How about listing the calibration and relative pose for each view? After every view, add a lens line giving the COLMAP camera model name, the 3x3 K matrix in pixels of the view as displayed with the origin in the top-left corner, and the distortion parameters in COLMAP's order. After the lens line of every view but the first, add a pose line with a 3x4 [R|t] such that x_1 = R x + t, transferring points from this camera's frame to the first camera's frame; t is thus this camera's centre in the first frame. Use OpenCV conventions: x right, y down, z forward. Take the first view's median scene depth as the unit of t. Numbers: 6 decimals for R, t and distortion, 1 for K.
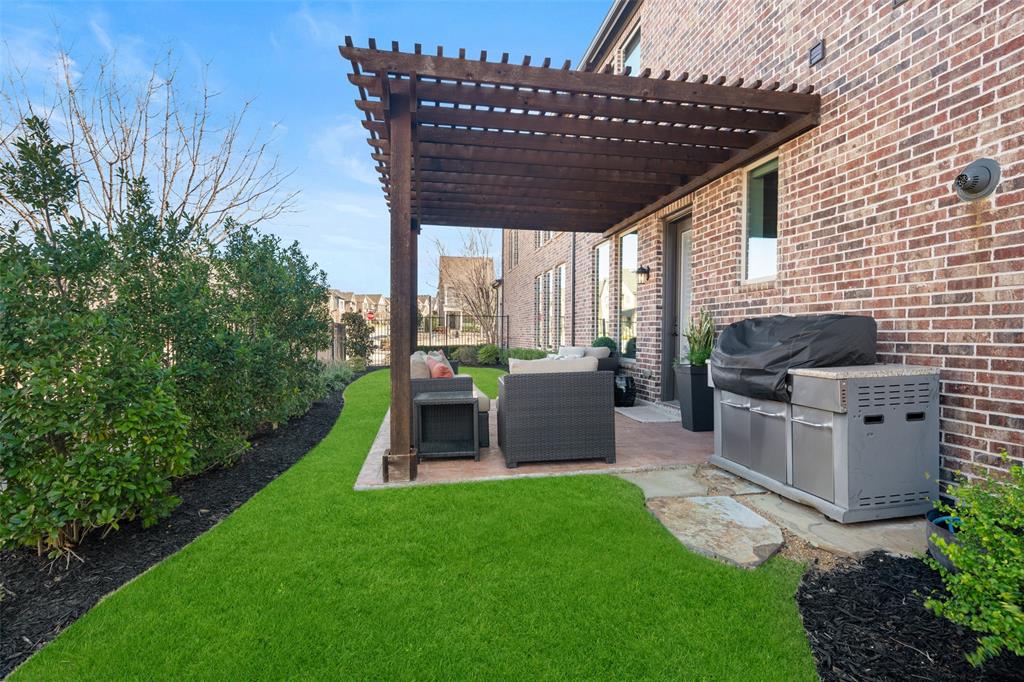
lens RADIAL K [[515.3, 0, 515.1], [0, 515.3, 340.8], [0, 0, 1]] dist [0.000249, -0.000629]
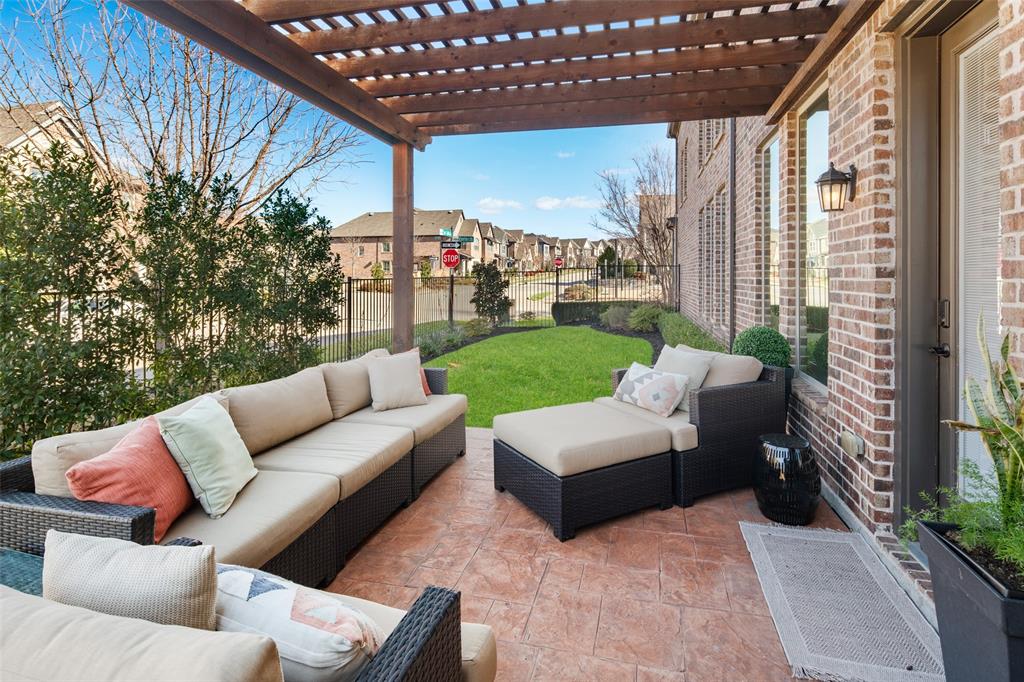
lens RADIAL K [[515.3, 0, 510.0], [0, 515.3, 270.5], [0, 0, 1]] dist [0.000249, -0.000629]
pose [[0.909097, -0.007127, -0.416522, 0.186891], [-0.003107, 0.999710, -0.023887, -0.055733], [0.416572, 0.023009, 0.908812, 0.548559]]
